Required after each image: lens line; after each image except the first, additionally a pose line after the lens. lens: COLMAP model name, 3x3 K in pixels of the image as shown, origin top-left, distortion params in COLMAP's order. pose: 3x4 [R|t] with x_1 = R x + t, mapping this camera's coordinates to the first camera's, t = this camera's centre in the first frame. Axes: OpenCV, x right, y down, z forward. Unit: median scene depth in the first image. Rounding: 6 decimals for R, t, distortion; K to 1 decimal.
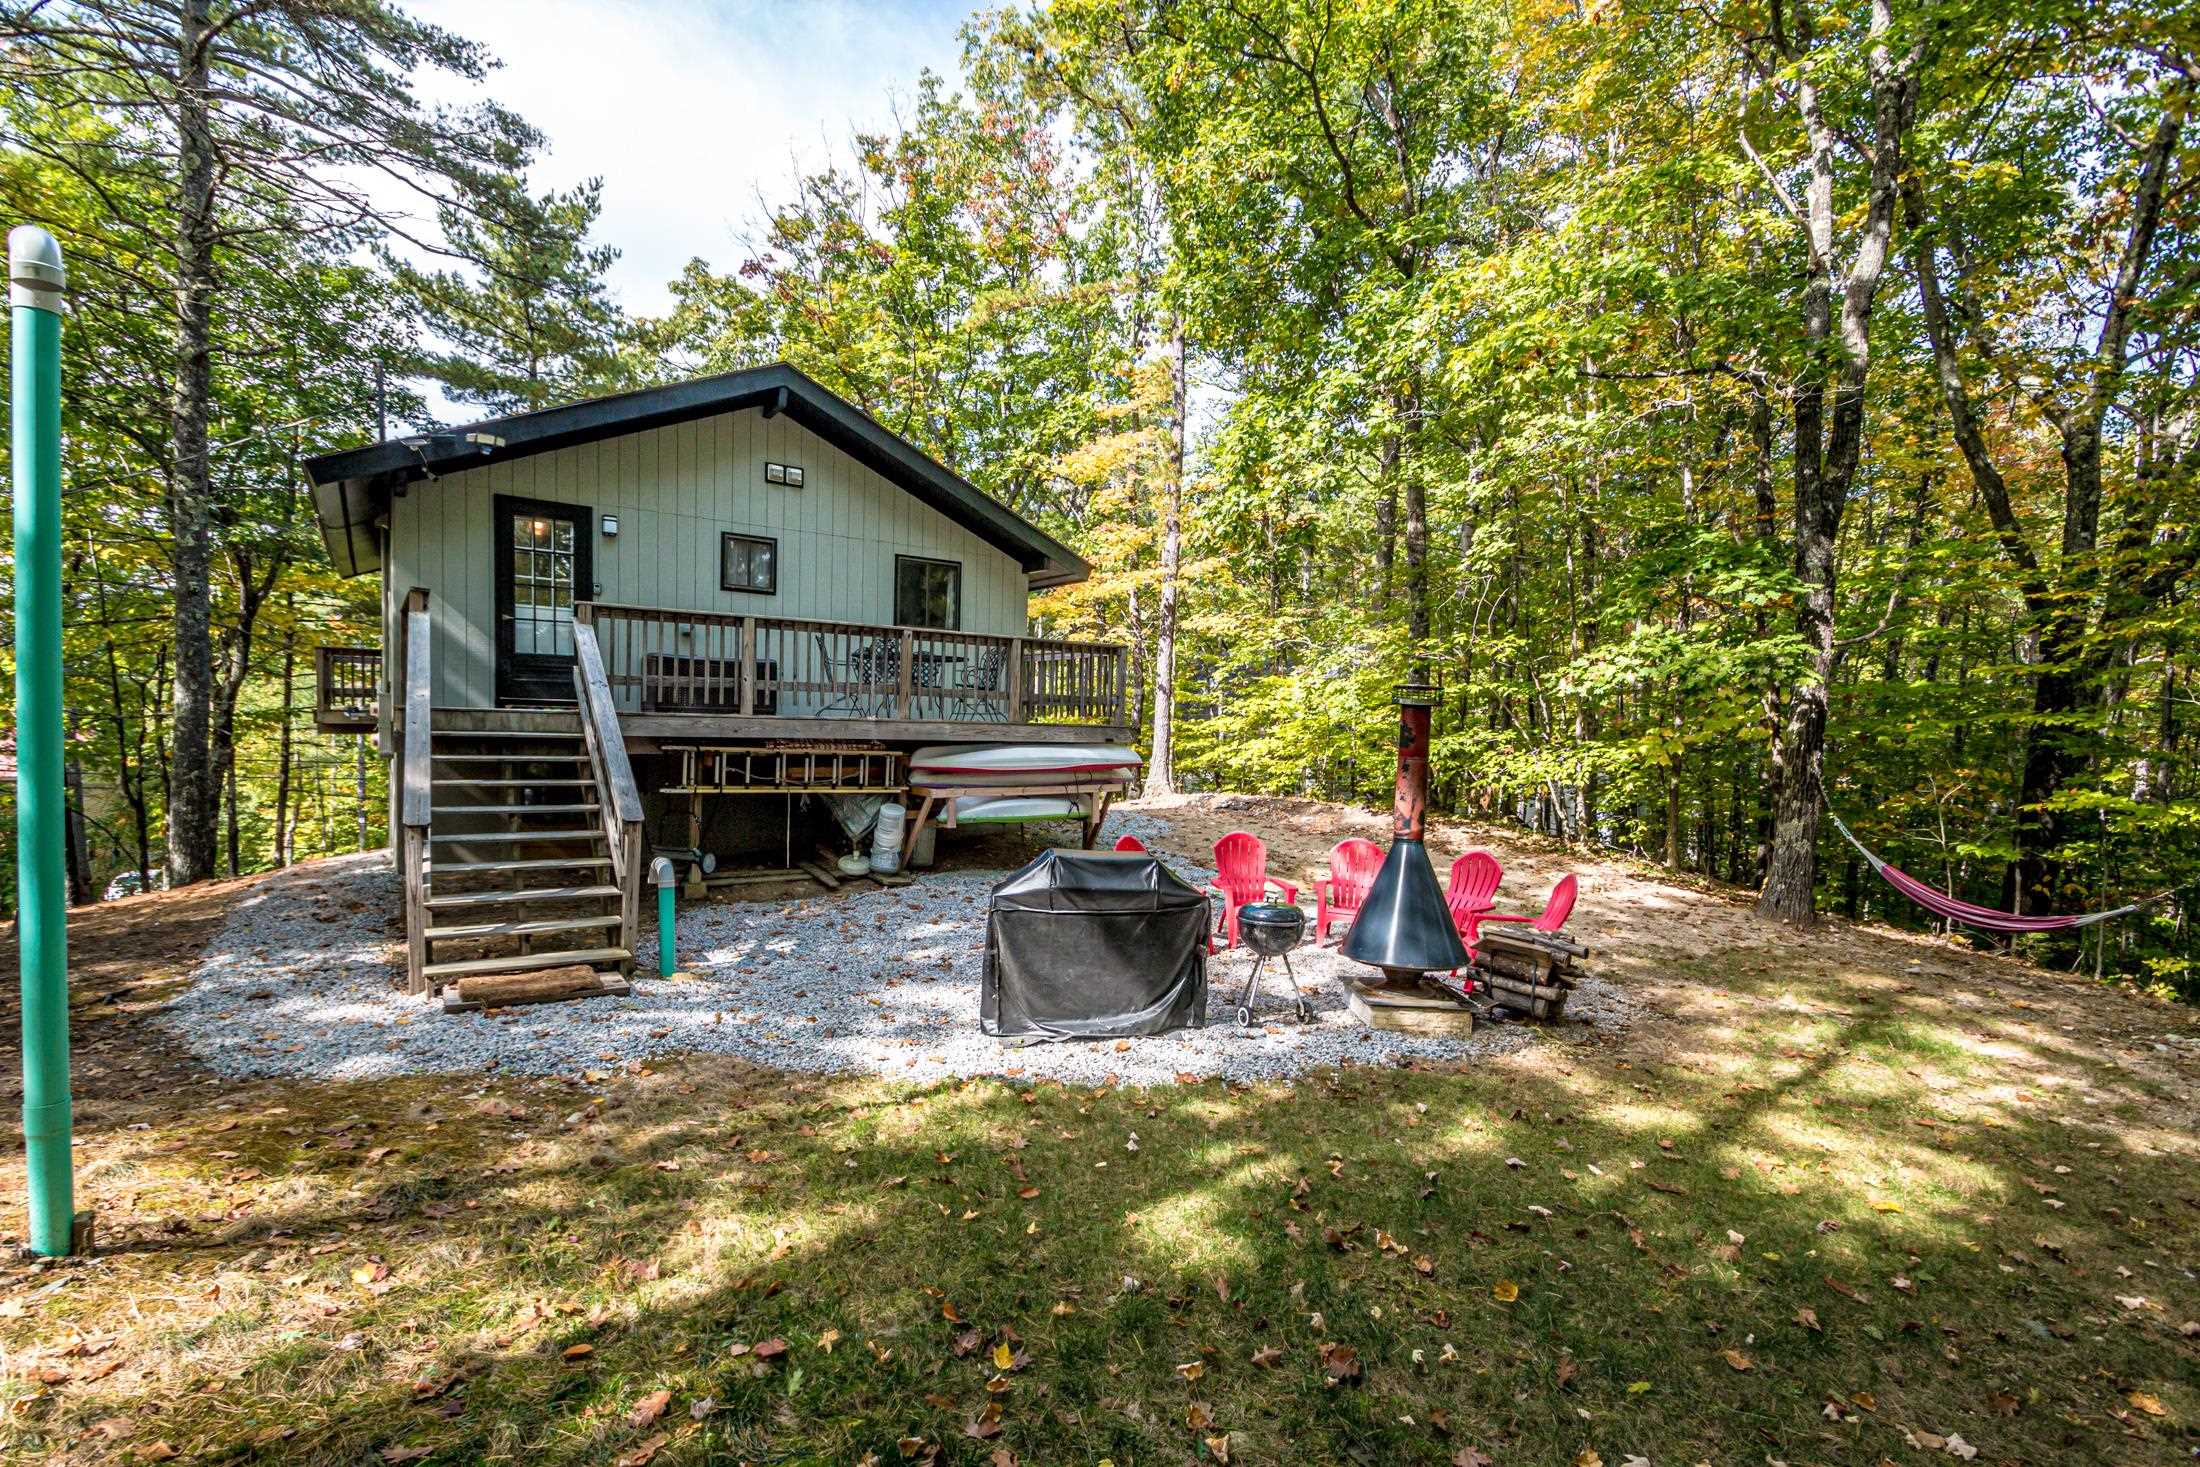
lens RADIAL K [[1034.3, 0, 1099.9], [0, 1034.3, 772.5], [0, 0, 1]] dist [0.013104, -0.020674]
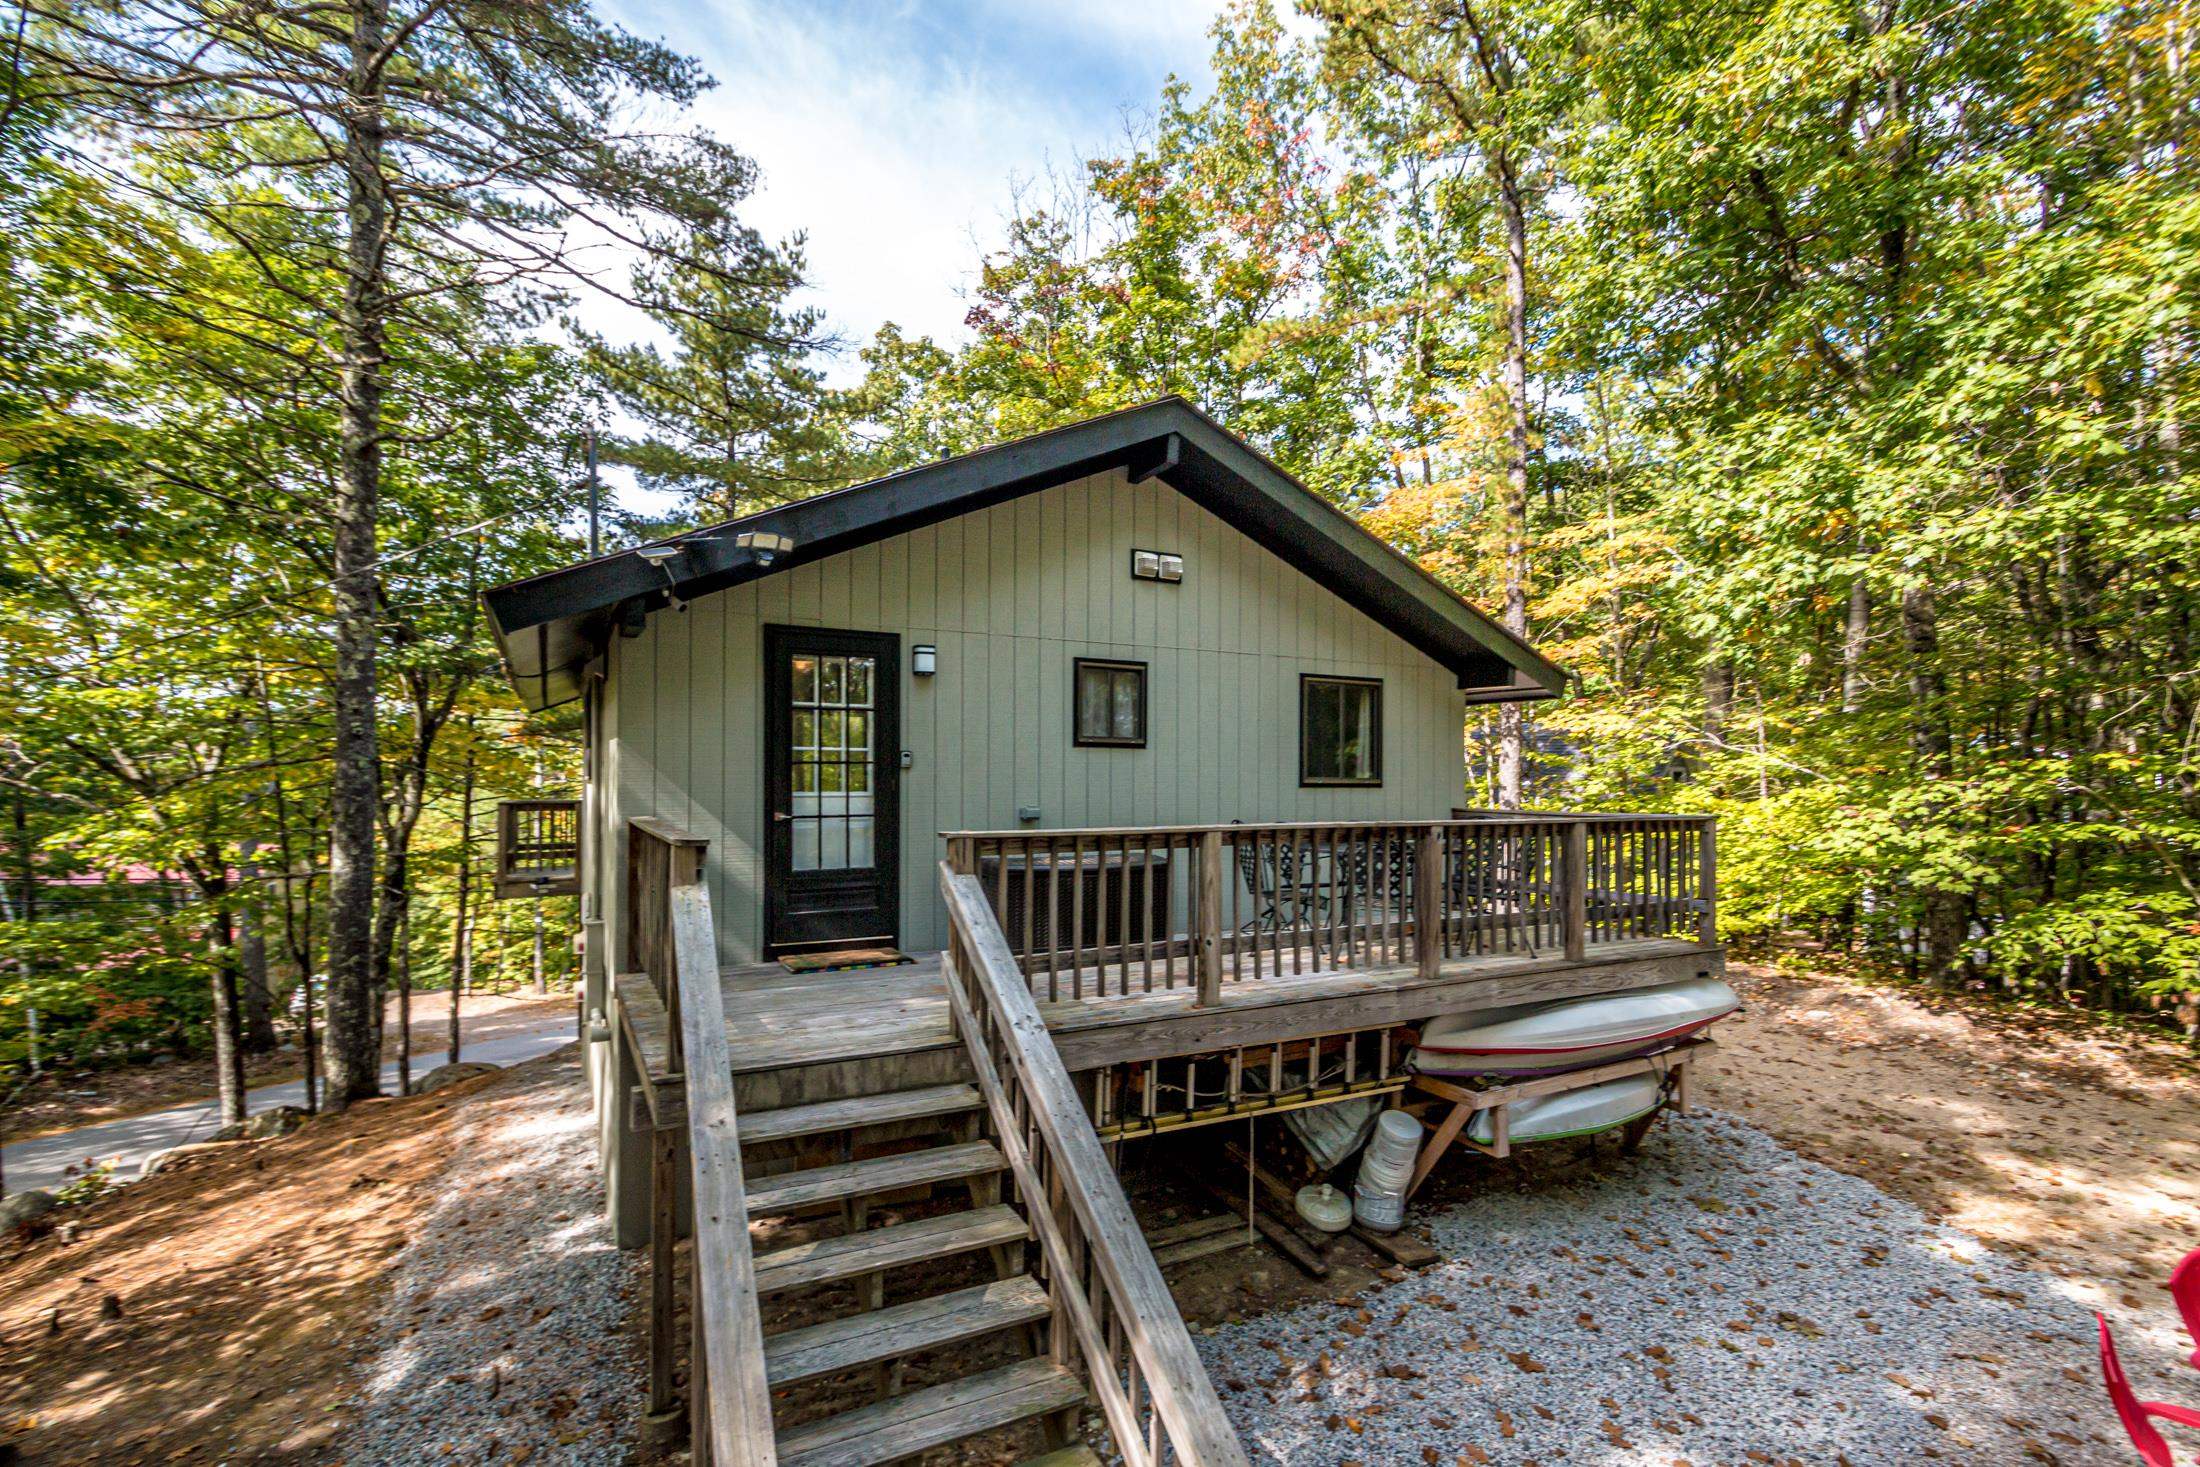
lens RADIAL K [[1034.3, 0, 1099.9], [0, 1034.3, 772.5], [0, 0, 1]] dist [0.013104, -0.020674]
pose [[0.992629, -0.022006, -0.119182, -0.149072], [0.015715, 0.998446, -0.053474, -0.068298], [0.120173, 0.051207, 0.991431, 0.194608]]
